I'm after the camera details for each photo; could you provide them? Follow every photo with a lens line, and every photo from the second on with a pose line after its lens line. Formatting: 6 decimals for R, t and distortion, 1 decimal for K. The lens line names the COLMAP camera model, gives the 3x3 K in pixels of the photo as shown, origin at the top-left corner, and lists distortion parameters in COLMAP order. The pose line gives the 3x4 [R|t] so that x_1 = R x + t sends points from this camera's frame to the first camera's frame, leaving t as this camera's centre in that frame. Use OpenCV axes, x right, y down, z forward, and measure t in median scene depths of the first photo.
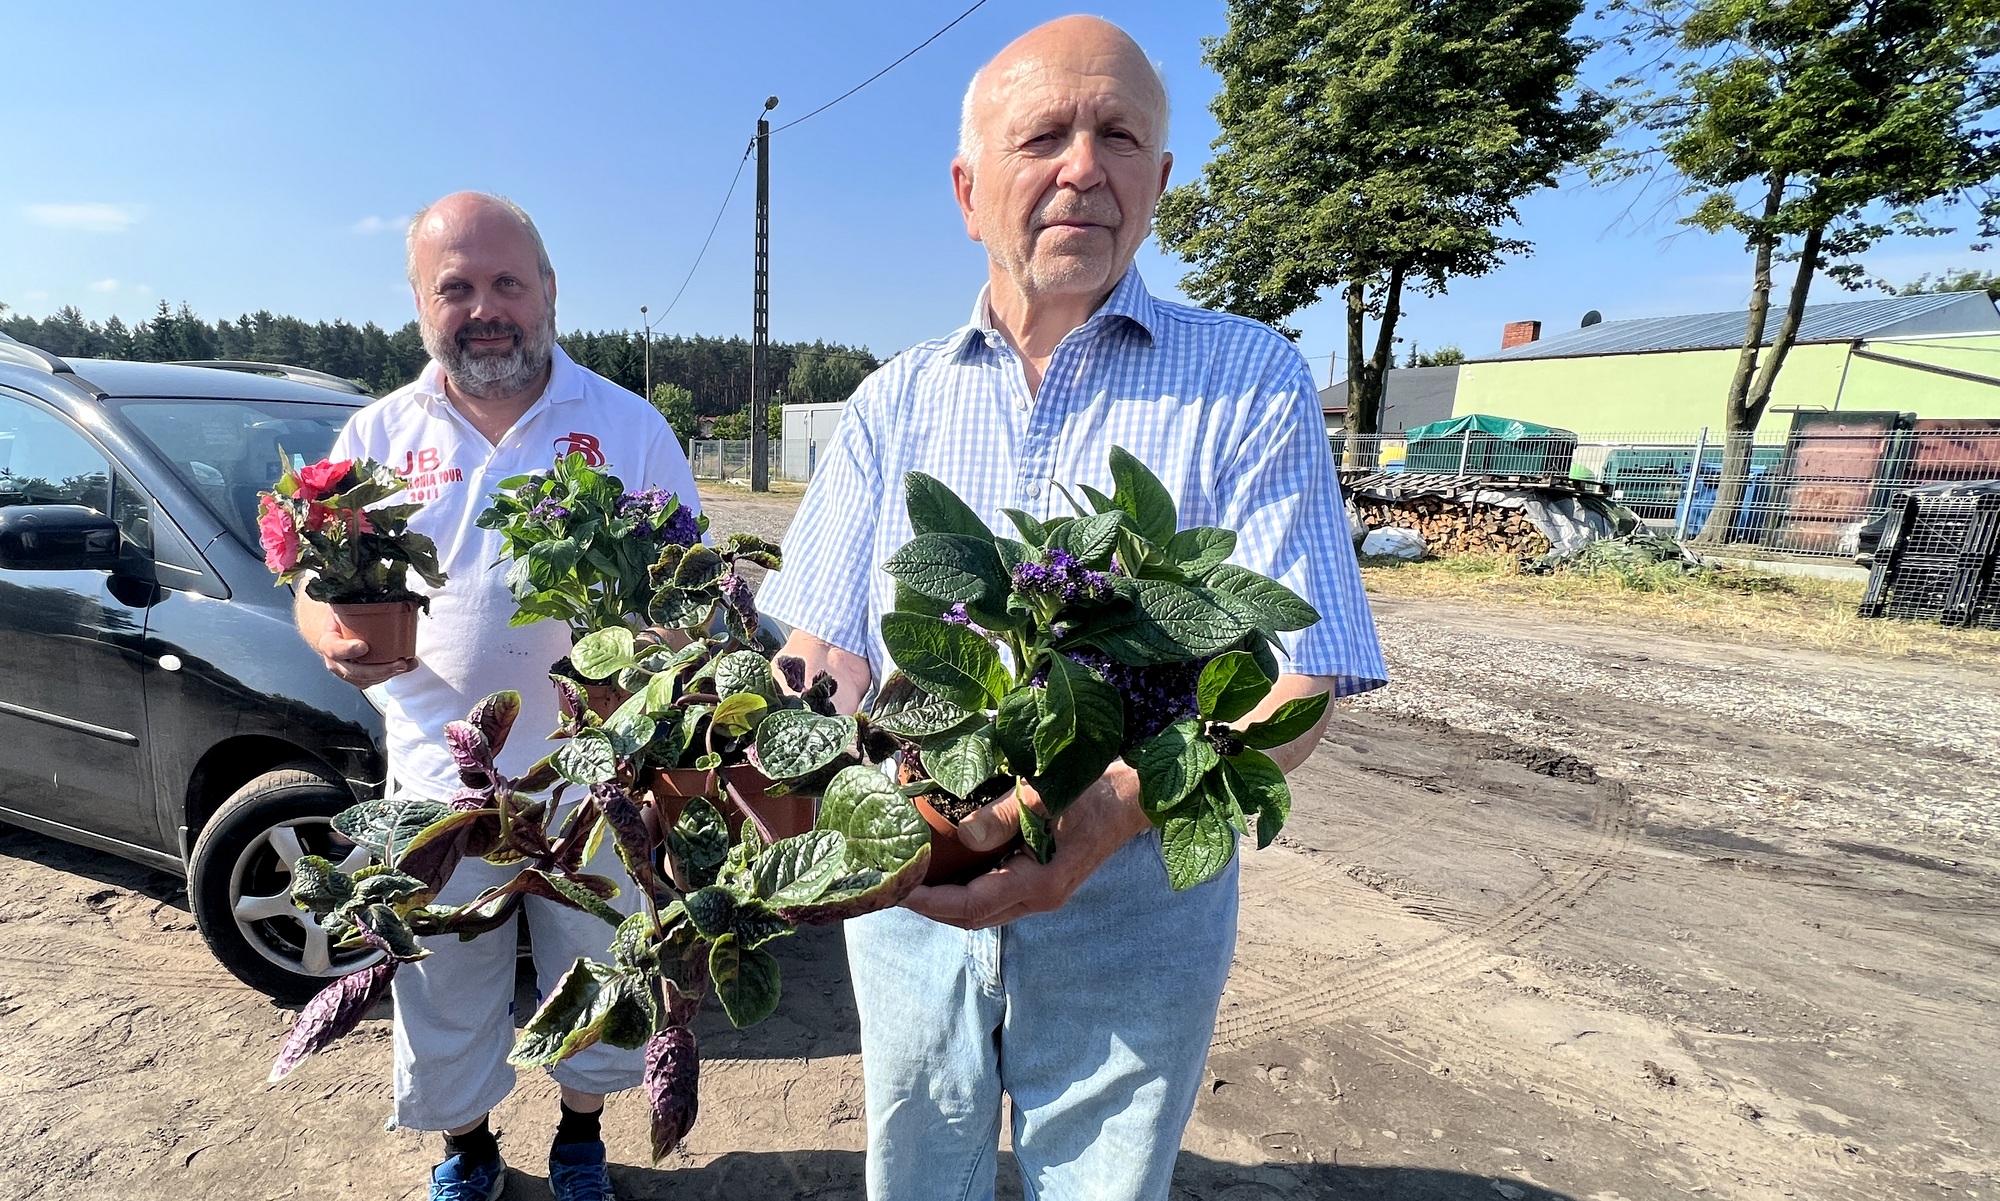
lens RADIAL K [[963.5, 0, 823.7], [0, 963.5, 653.5], [0, 0, 1]] dist [-0.000214, 0.000889]
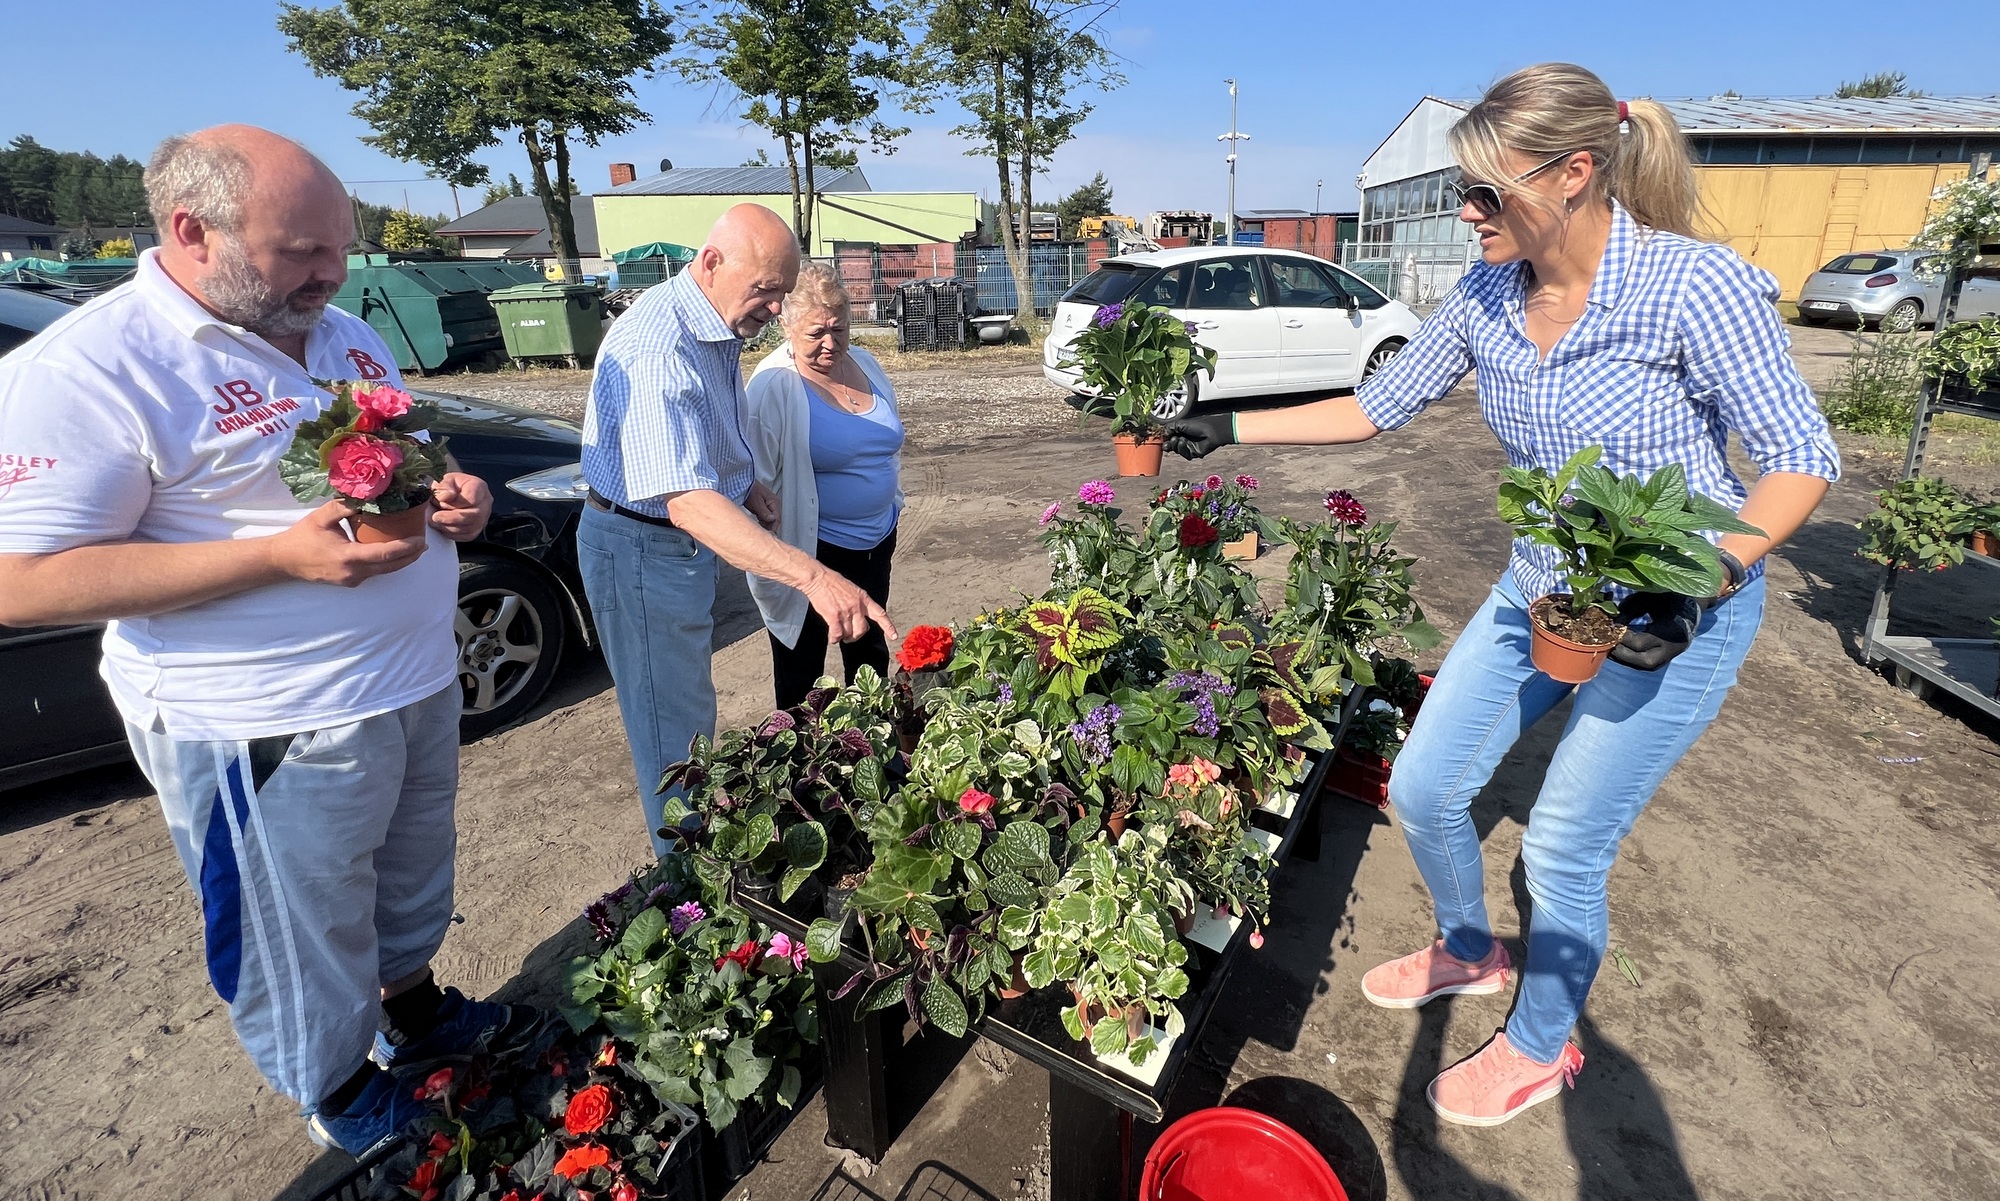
lens RADIAL K [[854.7, 0, 1040.9], [0, 854.7, 498.4], [0, 0, 1]] dist [0.001101, 0.000722]
pose [[0.474666, -0.258595, 0.841321, -0.206638], [0.207836, 0.961766, 0.178356, -0.002435], [-0.855276, 0.090197, 0.510262, -0.059291]]
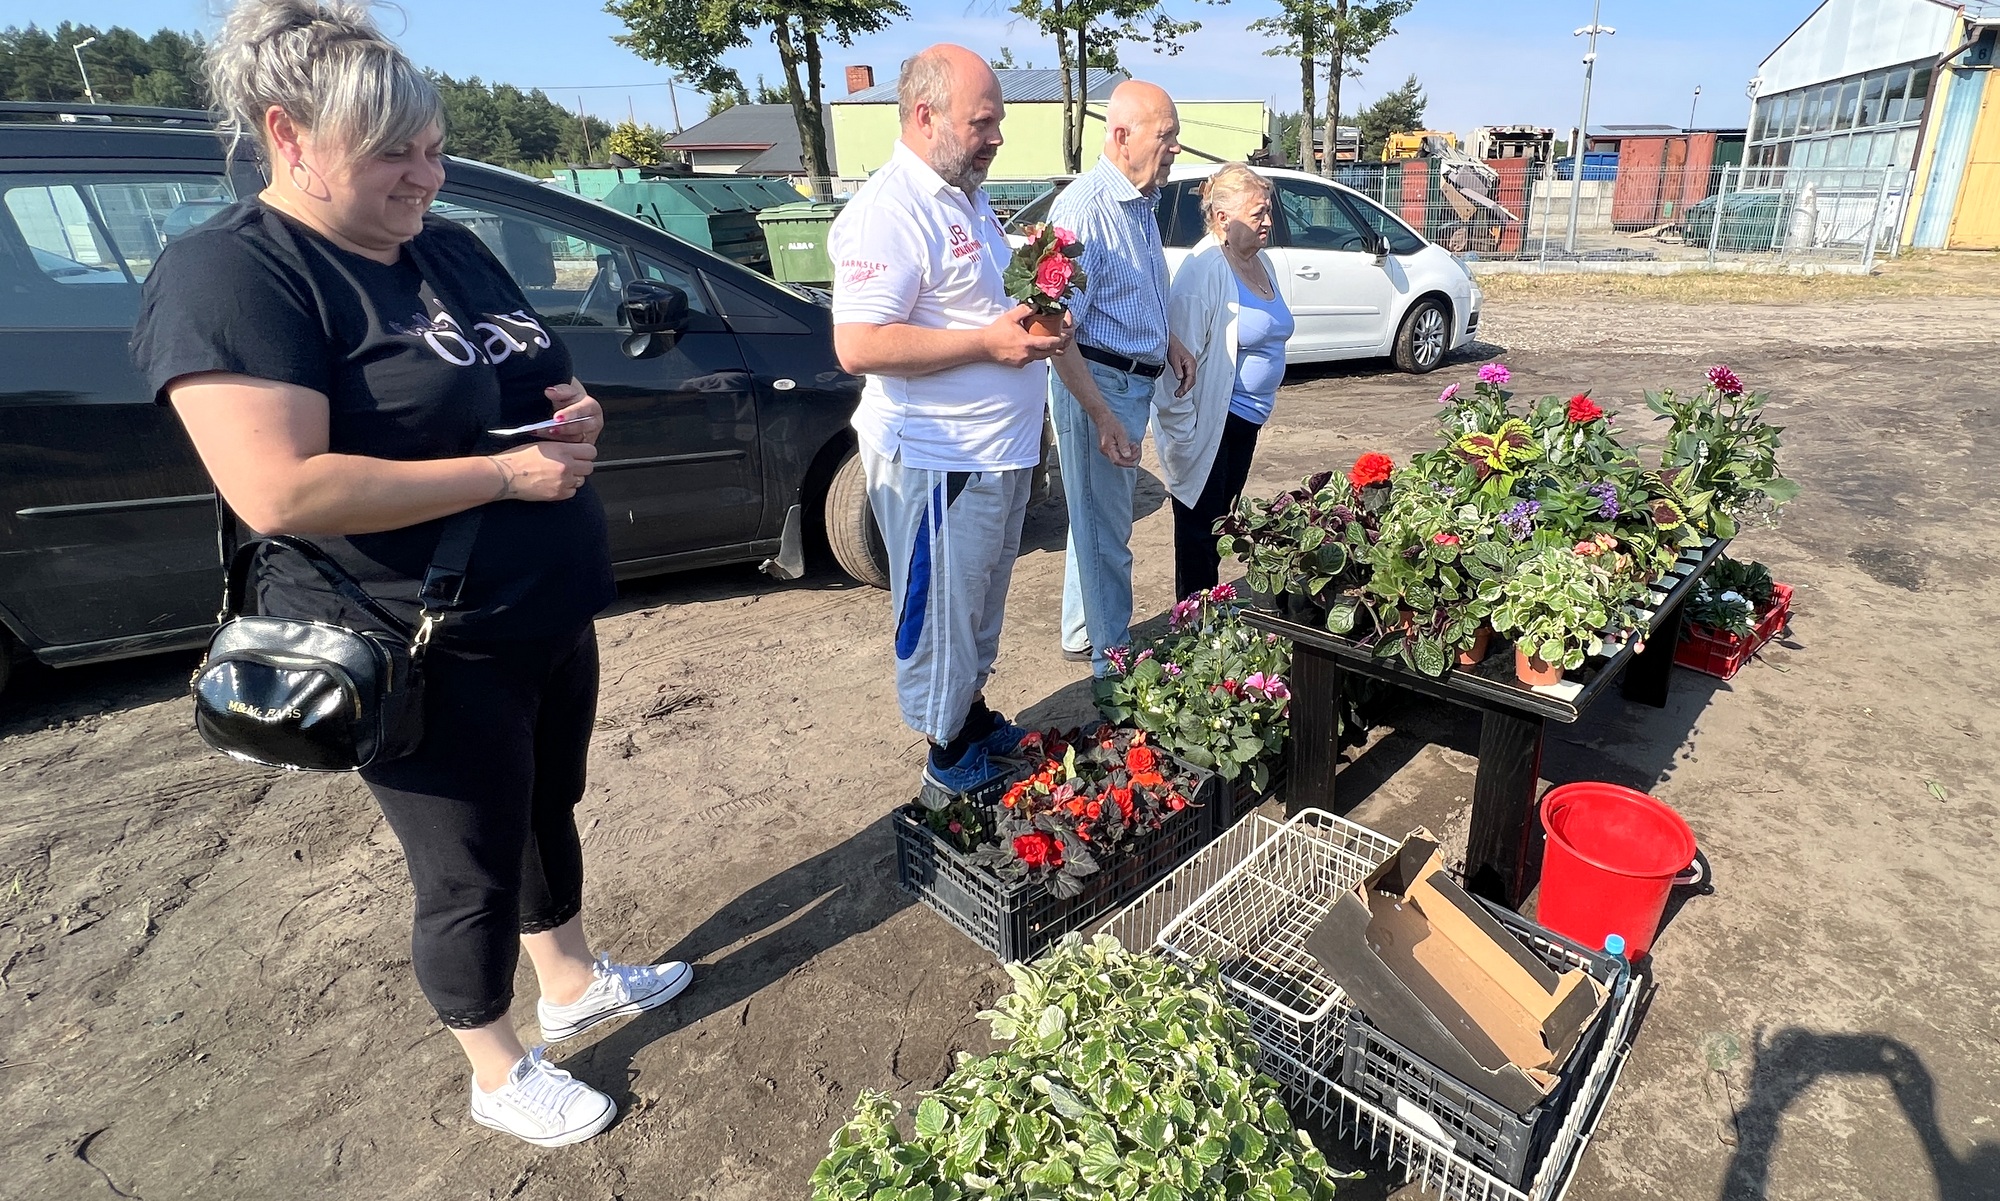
lens RADIAL K [[1009.3, 0, 1184.1], [0, 1009.3, 581.6], [0, 0, 1]] dist [0.001463, -0.000291]
pose [[0.584729, -0.310806, 0.749327, -0.289067], [0.183200, 0.950424, 0.251260, 0.003322], [-0.790272, -0.009642, 0.612680, -0.068226]]
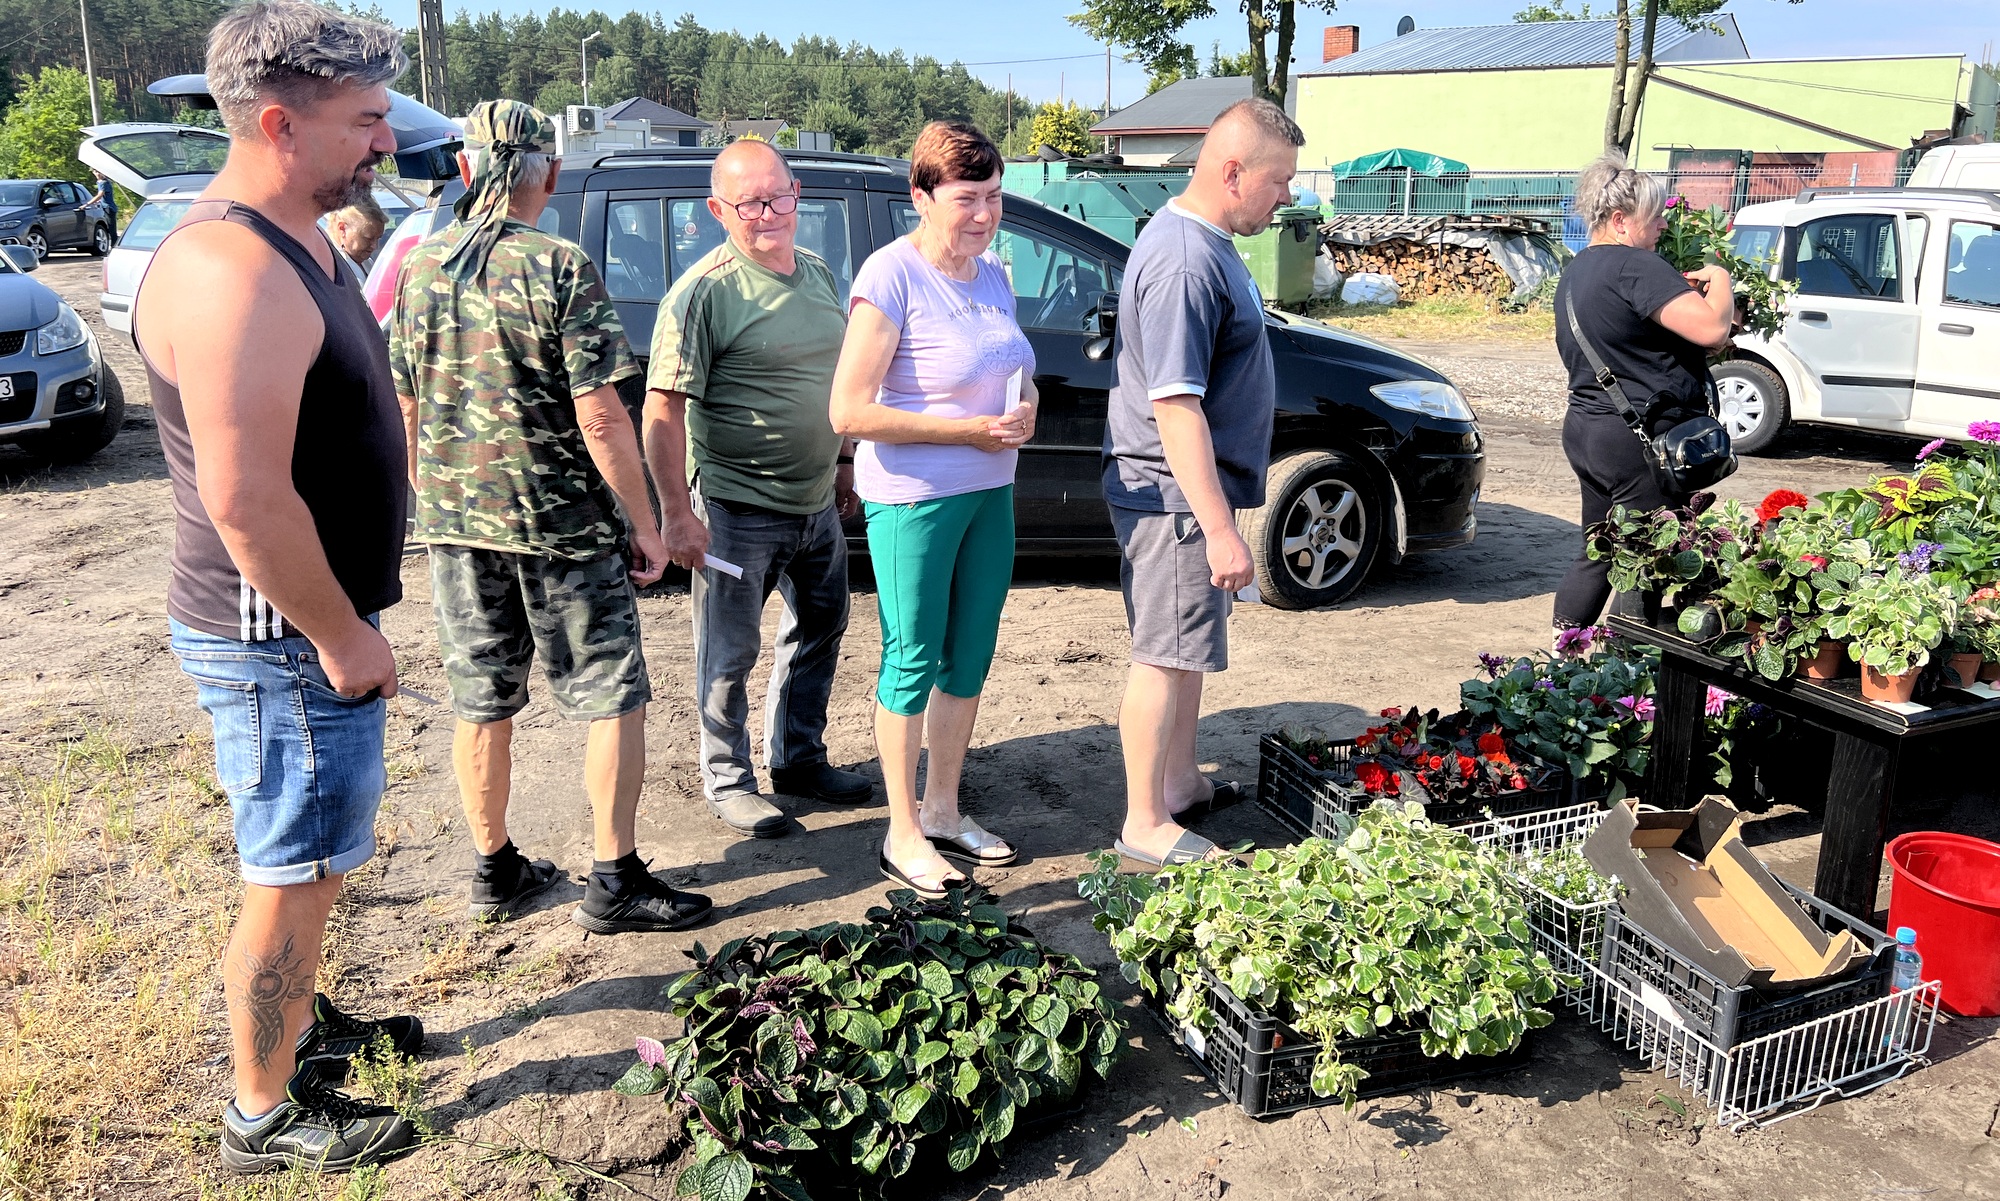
lens RADIAL K [[1497.0, 0, 1011.8], [0, 1497.0, 516.7], [0, 0, 1]] dist [0.057255, -0.060865]
pose [[0.896219, -0.108313, 0.430186, -0.372329], [0.101722, 0.994073, 0.038368, 0.014835], [-0.431792, 0.009373, 0.901925, -0.176313]]
